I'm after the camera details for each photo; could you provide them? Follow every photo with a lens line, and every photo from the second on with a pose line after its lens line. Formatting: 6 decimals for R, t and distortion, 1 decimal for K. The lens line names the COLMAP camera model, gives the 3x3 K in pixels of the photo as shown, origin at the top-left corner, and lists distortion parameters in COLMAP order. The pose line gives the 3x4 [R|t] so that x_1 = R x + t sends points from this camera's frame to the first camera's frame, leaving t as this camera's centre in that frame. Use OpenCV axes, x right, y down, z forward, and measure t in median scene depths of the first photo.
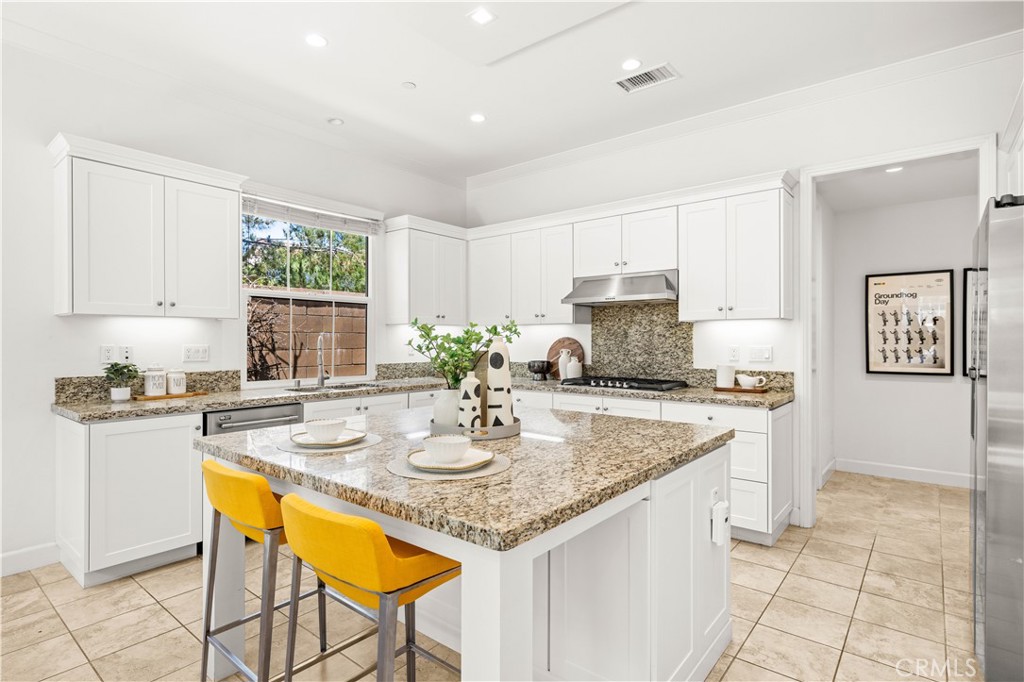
lens RADIAL K [[514.3, 0, 512.3], [0, 514.3, 344.7], [0, 0, 1]] dist [0.006864, 0.000805]
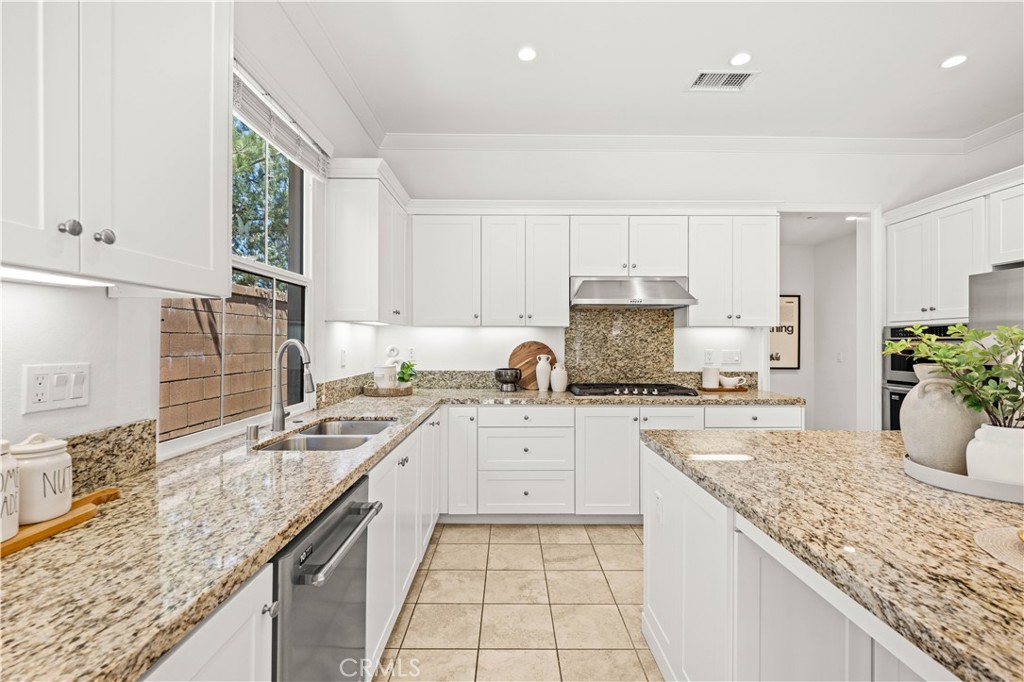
lens RADIAL K [[451.1, 0, 512.0], [0, 451.1, 341.0], [0, 0, 1]] dist [0.016095, 0.000118]
pose [[0.772231, 0.004163, 0.635328, -0.529605], [0.002750, 0.999947, -0.009895, -0.009309], [-0.635336, 0.009388, 0.772179, 0.518929]]
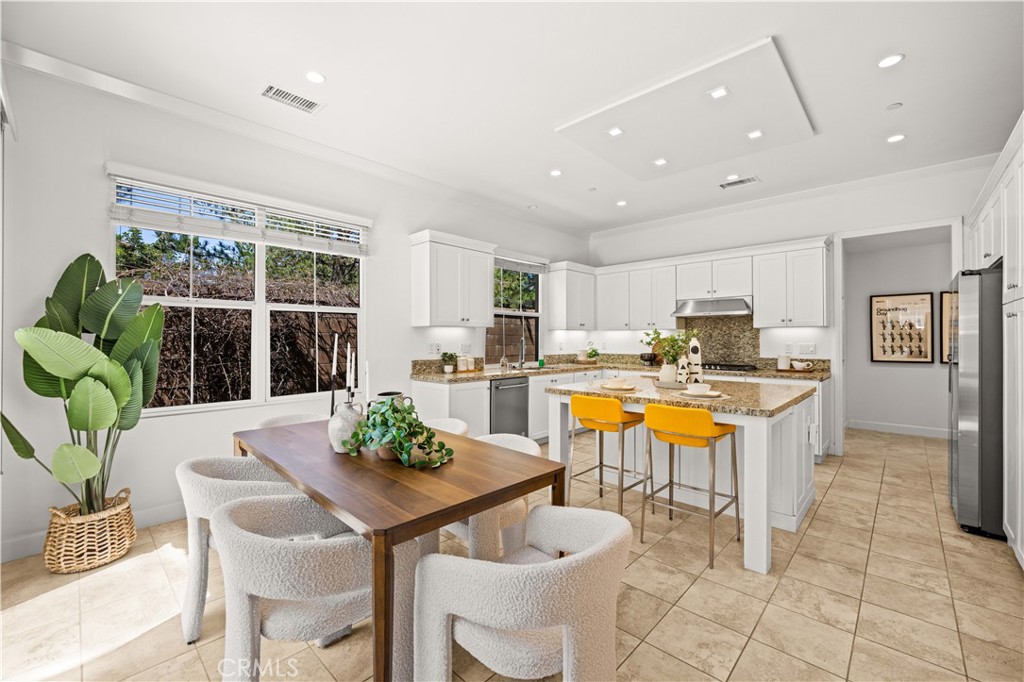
lens RADIAL K [[416.1, 0, 512.0], [0, 416.1, 341.0], [0, 0, 1]] dist [-0.002480, -0.000623]
pose [[0.997086, -0.000521, -0.076290, -0.325962], [0.000067, 0.999982, -0.005962, 0.002922], [0.076292, 0.005940, 0.997068, -0.347993]]
